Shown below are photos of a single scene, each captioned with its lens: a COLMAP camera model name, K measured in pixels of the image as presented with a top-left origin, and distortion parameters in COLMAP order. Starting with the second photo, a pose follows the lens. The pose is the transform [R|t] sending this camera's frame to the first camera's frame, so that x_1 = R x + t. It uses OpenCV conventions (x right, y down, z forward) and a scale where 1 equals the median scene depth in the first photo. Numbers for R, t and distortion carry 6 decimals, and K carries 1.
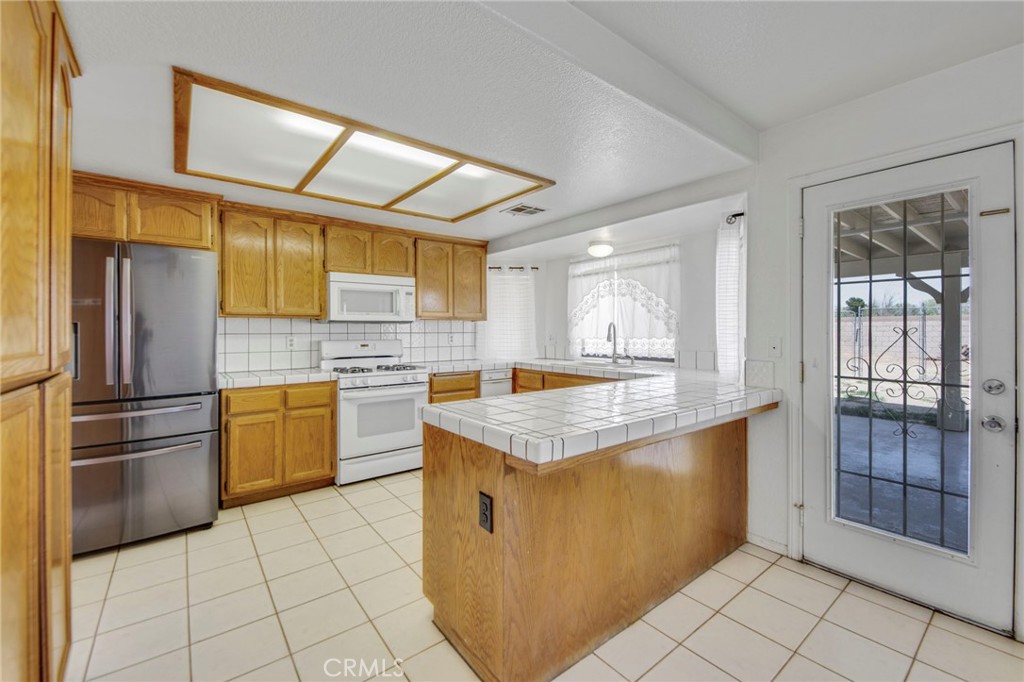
lens RADIAL K [[410.6, 0, 529.2], [0, 410.6, 330.9], [0, 0, 1]] dist [0.007684, -0.004693]
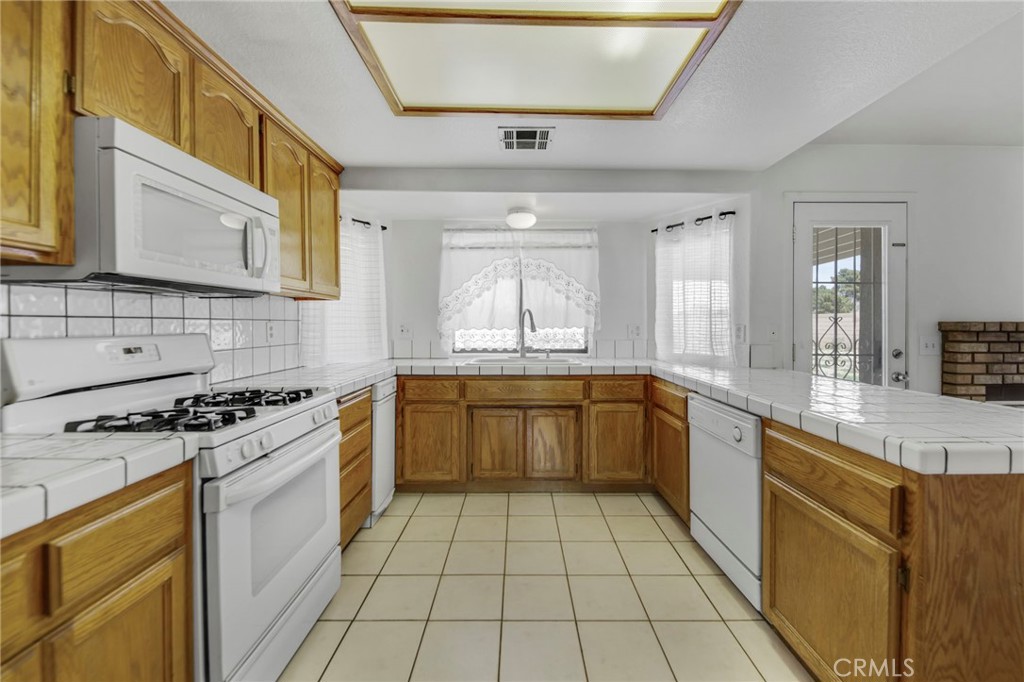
lens RADIAL K [[410.6, 0, 525.5], [0, 410.6, 328.1], [0, 0, 1]] dist [0.007684, -0.004693]
pose [[0.632719, -0.004165, 0.774370, -0.518902], [-0.001456, 0.999977, 0.006568, 0.014024], [-0.774380, -0.005283, 0.632699, 0.546870]]
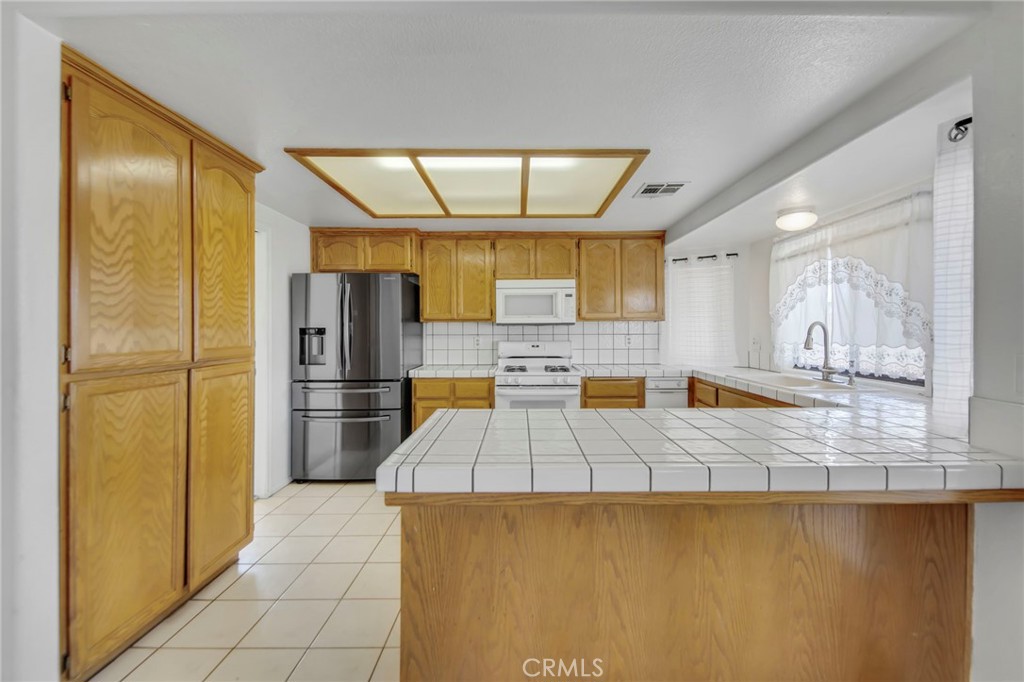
lens RADIAL K [[410.6, 0, 539.6], [0, 410.6, 328.9], [0, 0, 1]] dist [0.007684, -0.004693]
pose [[0.788547, -0.000534, -0.614974, 0.299732], [0.000488, 1.000000, -0.000242, -0.009856], [0.614974, -0.000109, 0.788547, 0.181771]]
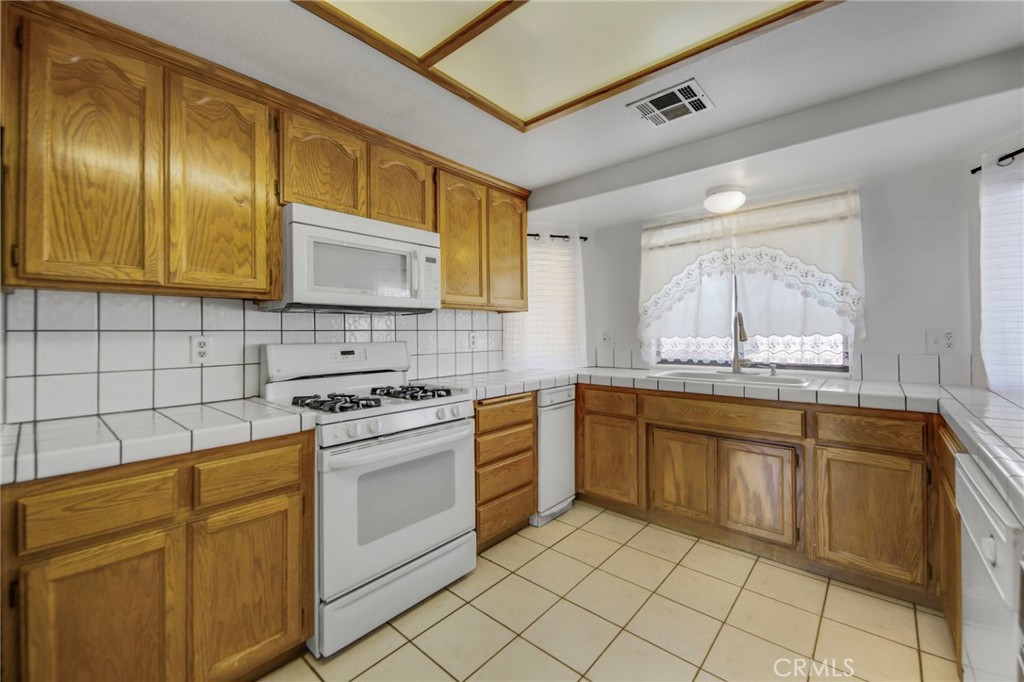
lens RADIAL K [[410.6, 0, 521.3], [0, 410.6, 328.2], [0, 0, 1]] dist [0.007684, -0.004693]
pose [[0.986378, -0.004591, 0.164429, -0.292214], [0.006933, 0.999882, -0.013676, 0.013427], [-0.164347, 0.014630, 0.986294, 0.468084]]
